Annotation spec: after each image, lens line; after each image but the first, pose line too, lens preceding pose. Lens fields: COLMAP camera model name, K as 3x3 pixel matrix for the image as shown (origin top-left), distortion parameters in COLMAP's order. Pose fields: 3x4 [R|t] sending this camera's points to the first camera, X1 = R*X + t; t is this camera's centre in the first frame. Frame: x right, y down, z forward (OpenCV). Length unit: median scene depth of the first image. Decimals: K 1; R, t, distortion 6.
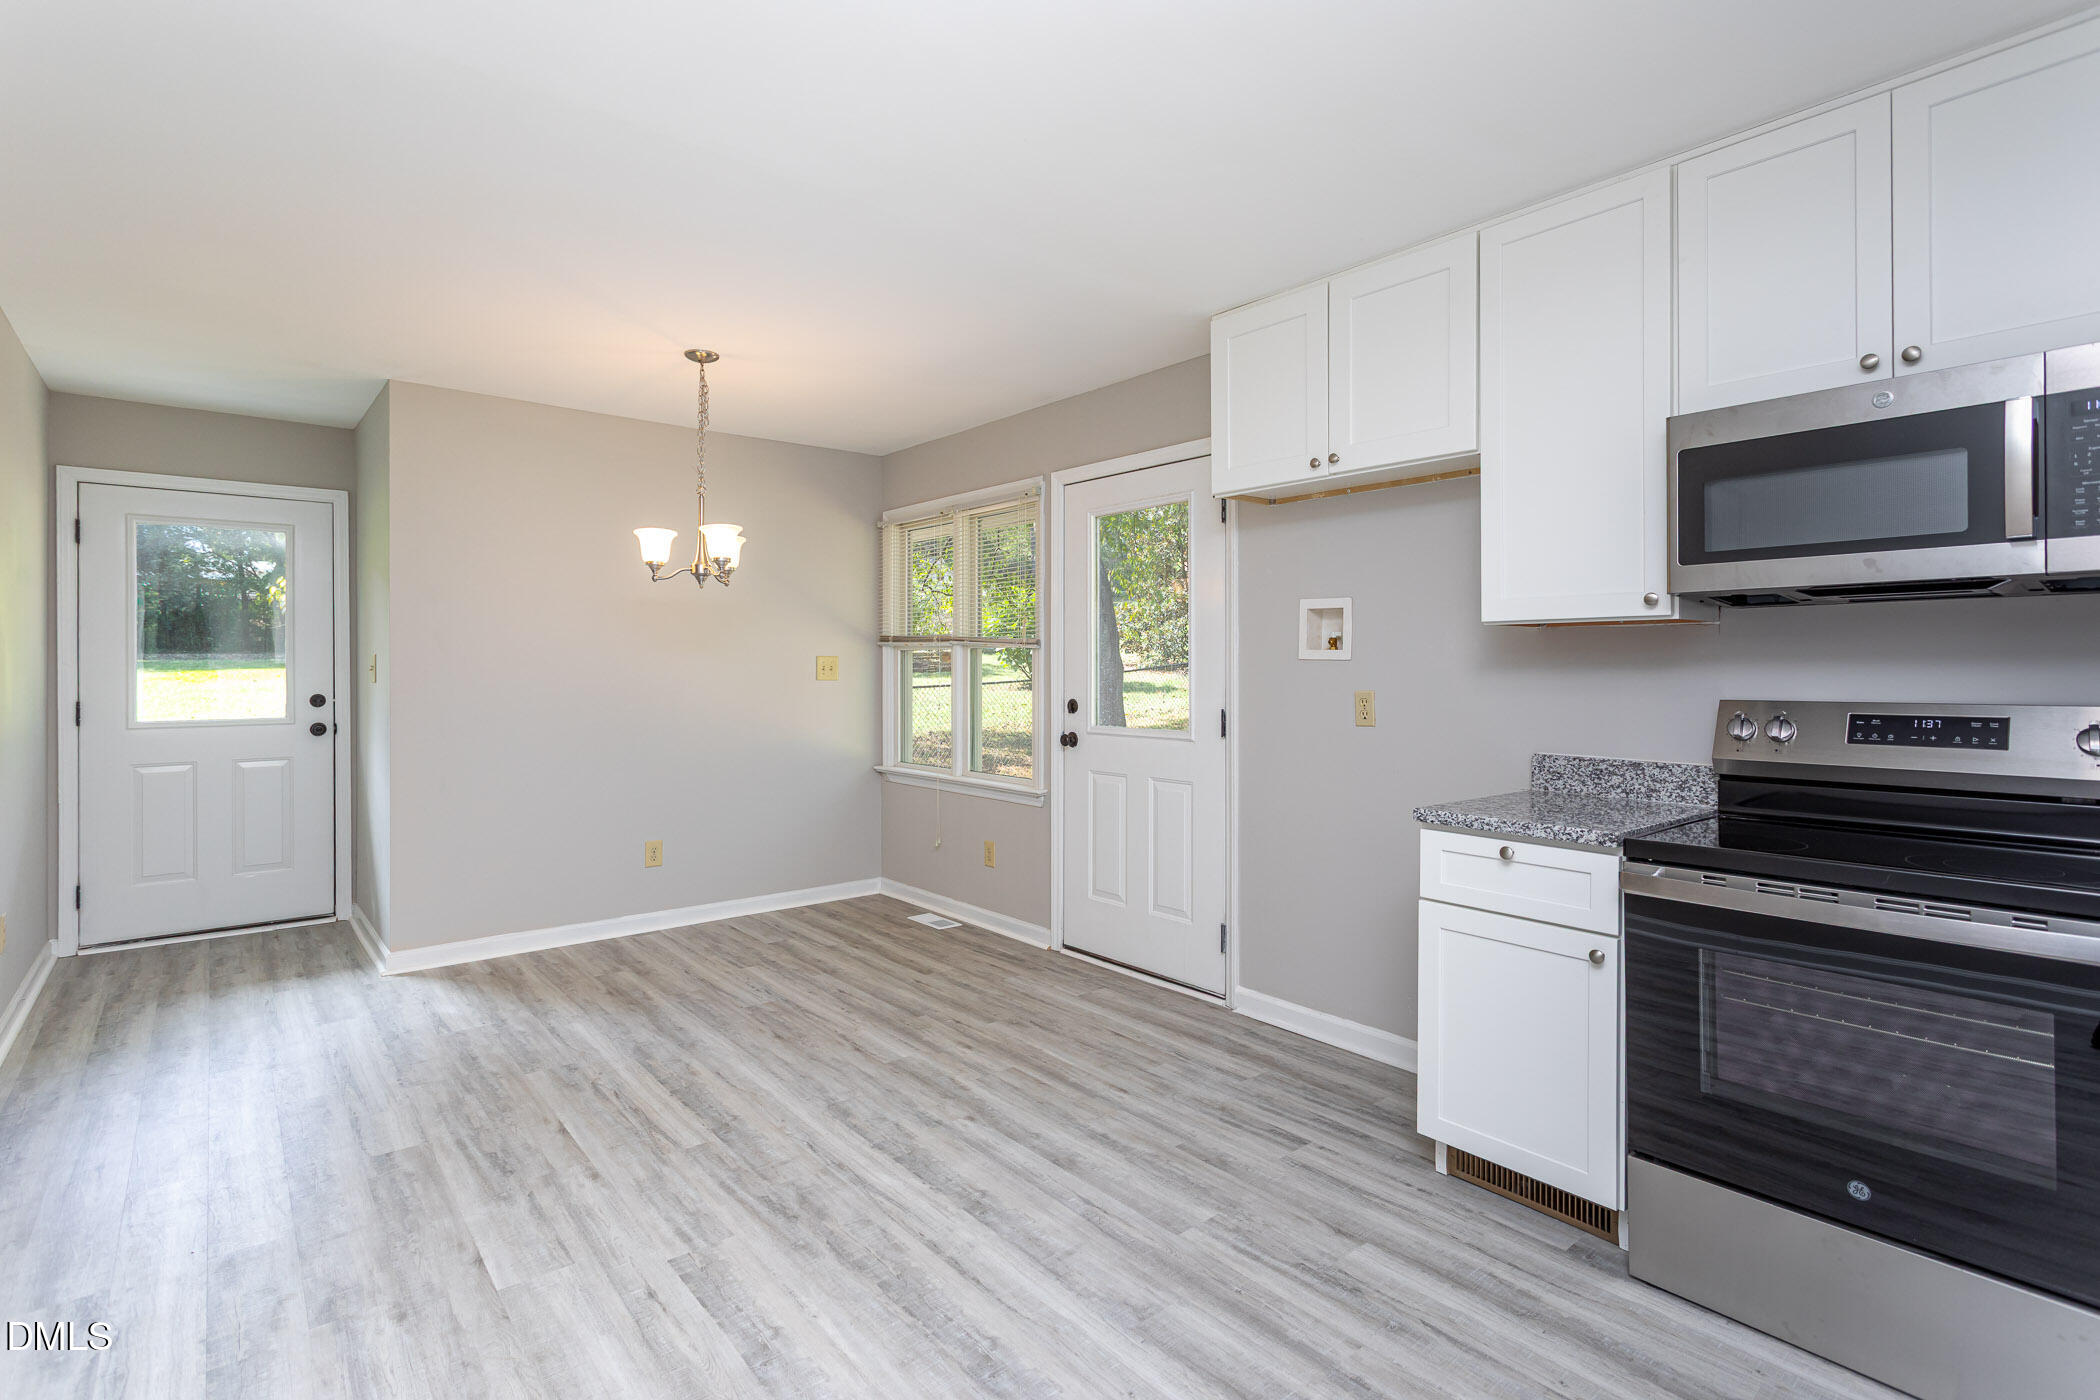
lens RADIAL K [[1018.1, 0, 1043.6], [0, 1018.1, 665.8], [0, 0, 1]] dist [0.002247, 0.000708]
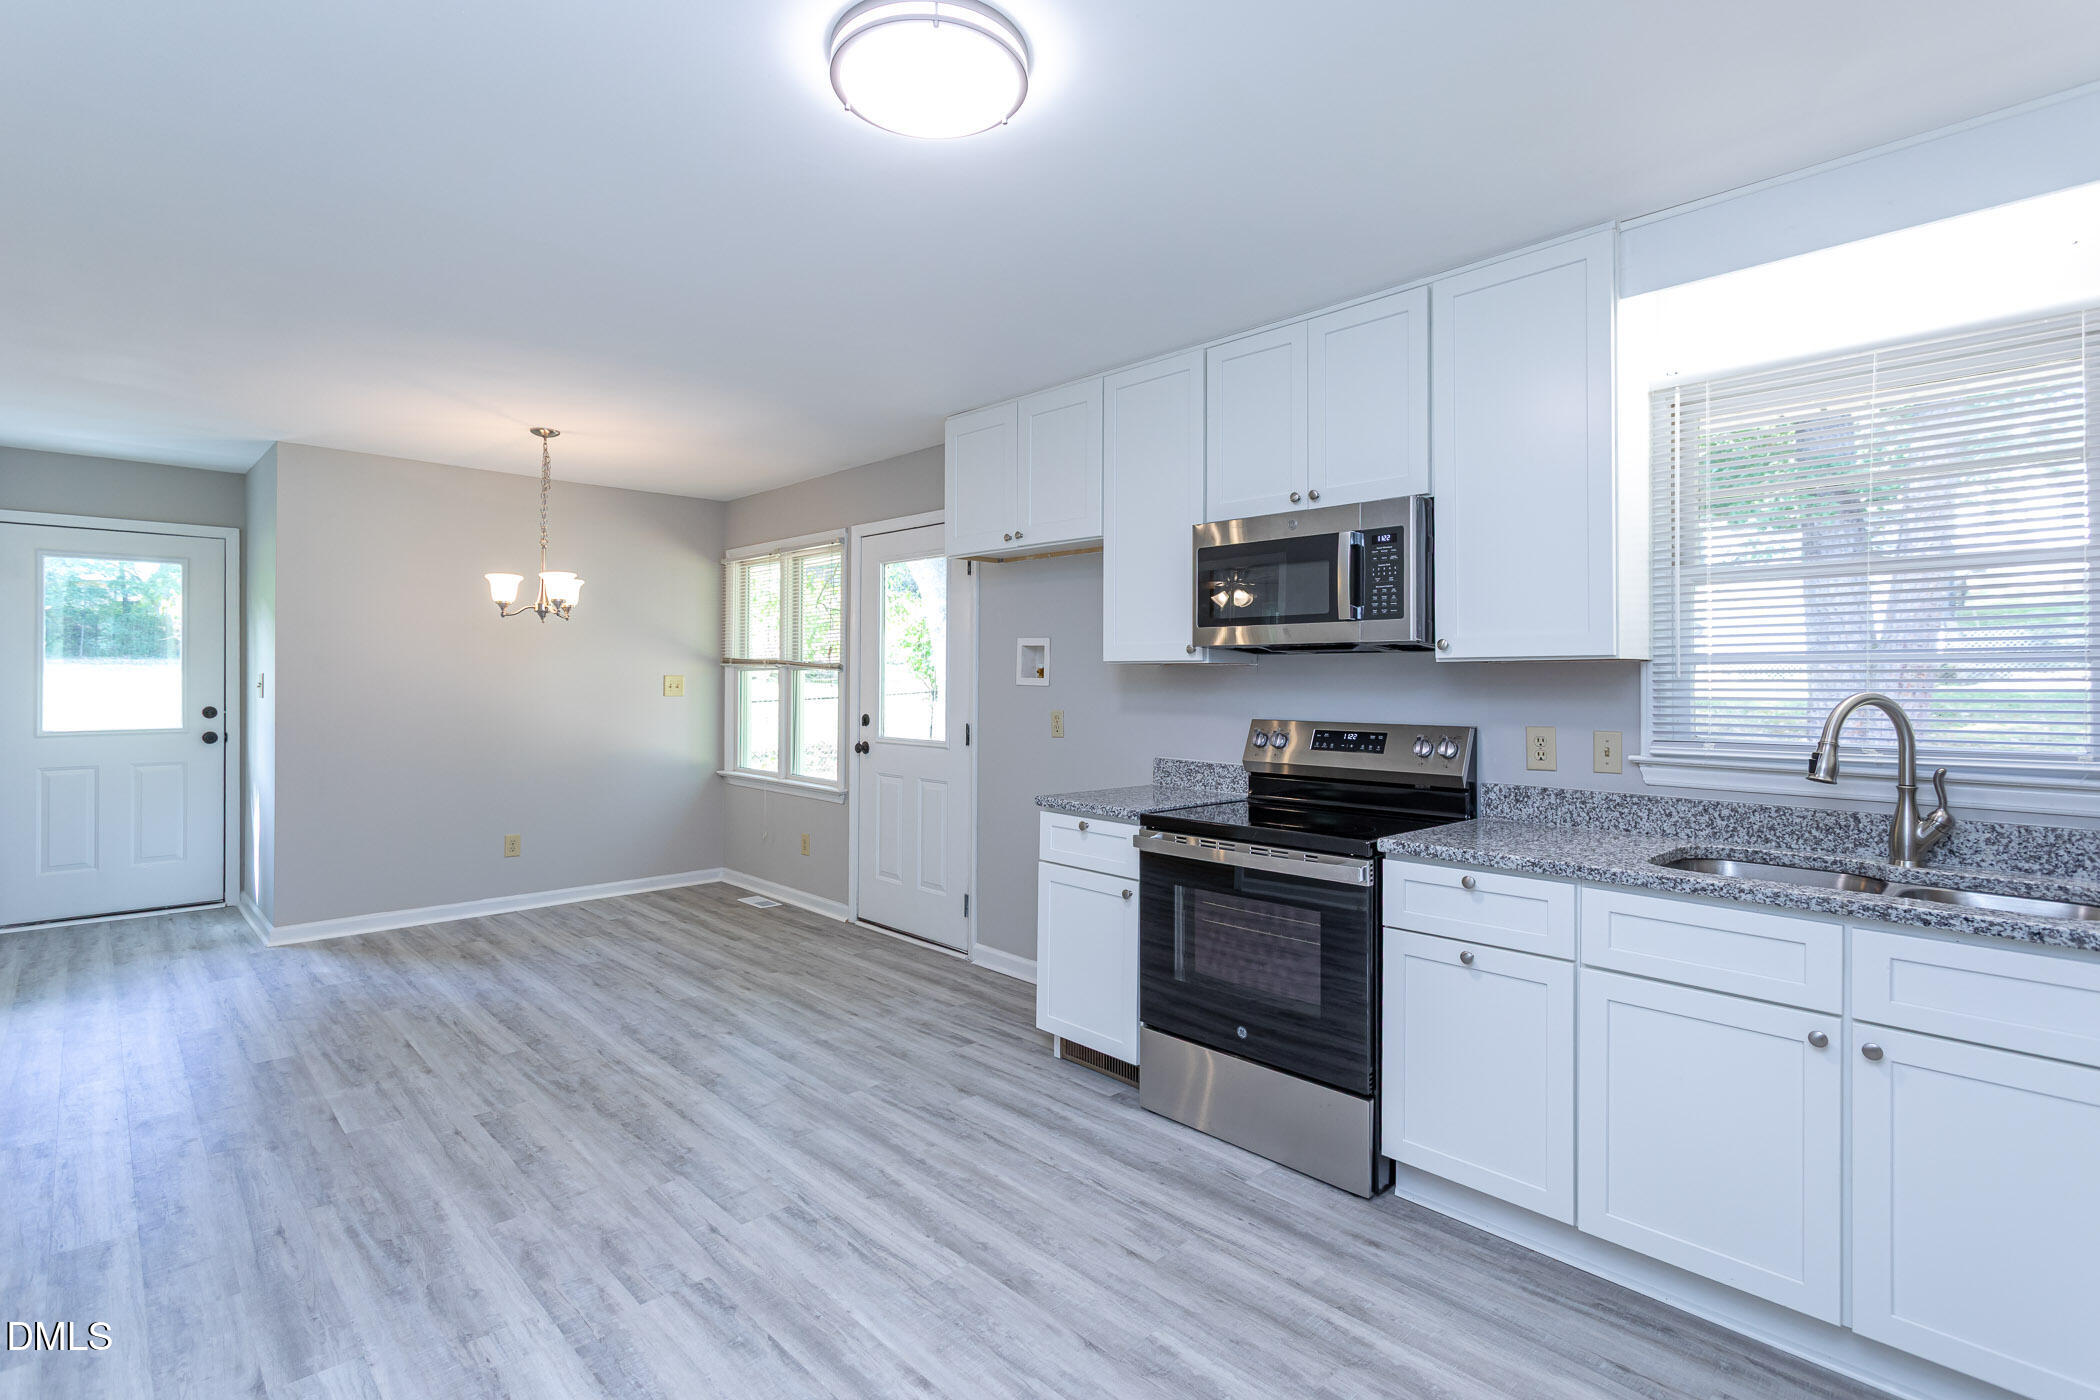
lens RADIAL K [[1032.5, 0, 1047.9], [0, 1032.5, 672.0], [0, 0, 1]] dist [0.001148, 0.000446]
pose [[0.997789, 0.006248, 0.066174, 0.262541], [-0.006069, 0.999977, -0.002910, -0.024715], [-0.066190, 0.002502, 0.997804, -0.386733]]
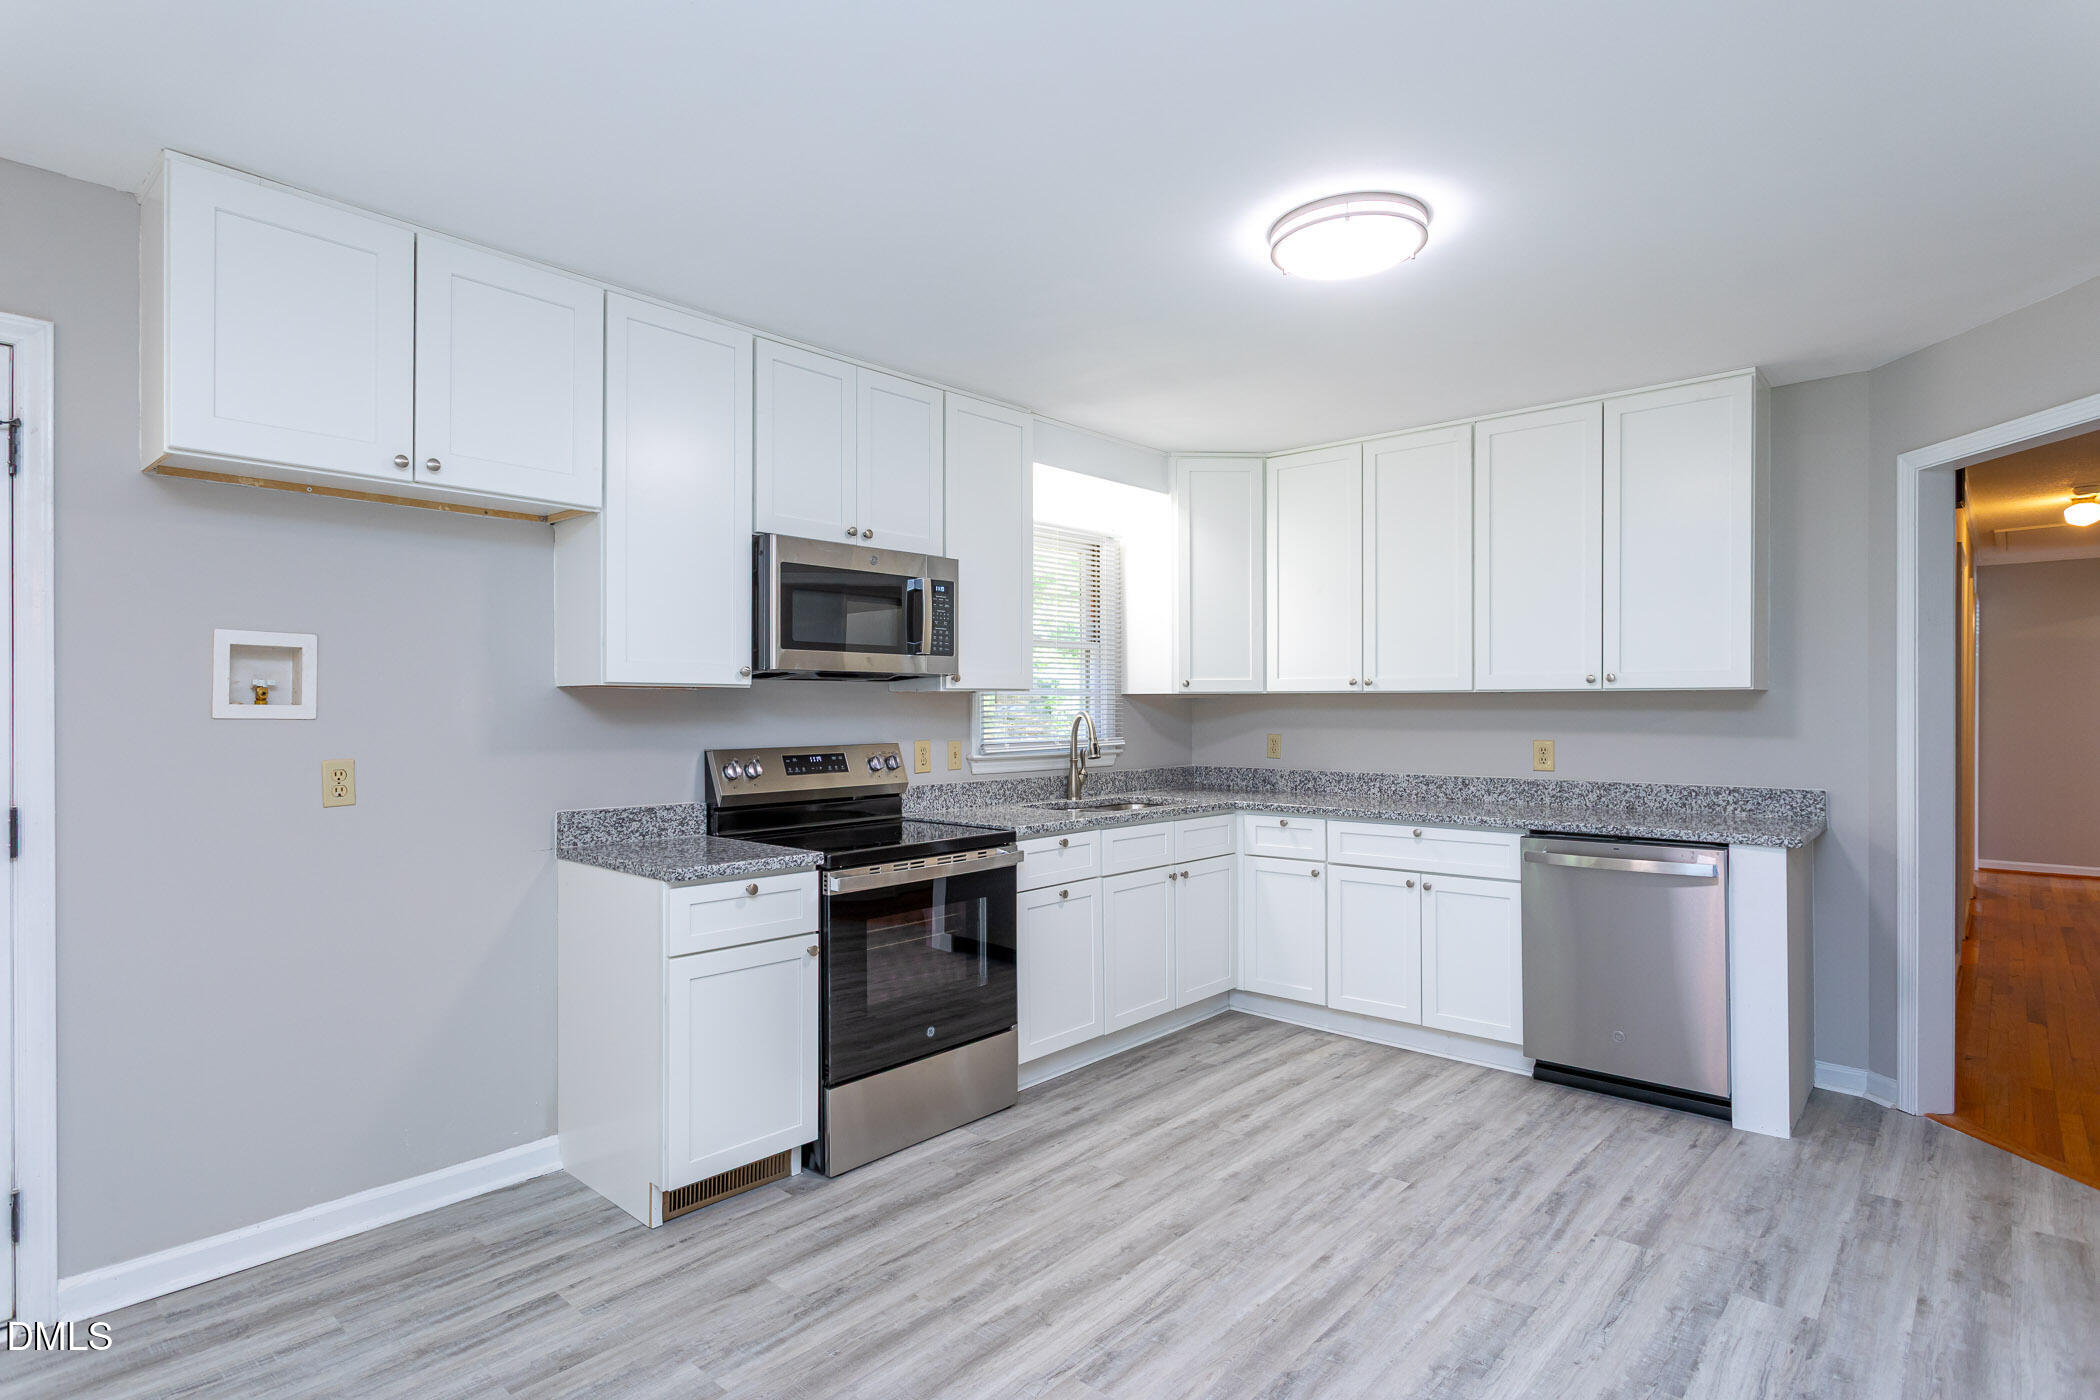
lens RADIAL K [[1072.1, 0, 1043.9], [0, 1072.1, 710.8], [0, 0, 1]] dist [-0.001693, 0.000137]
pose [[-0.152031, -0.002208, 0.988373, -0.675876], [-0.002672, 0.999995, 0.001823, -0.018032], [-0.988372, -0.002364, -0.152037, 0.732892]]
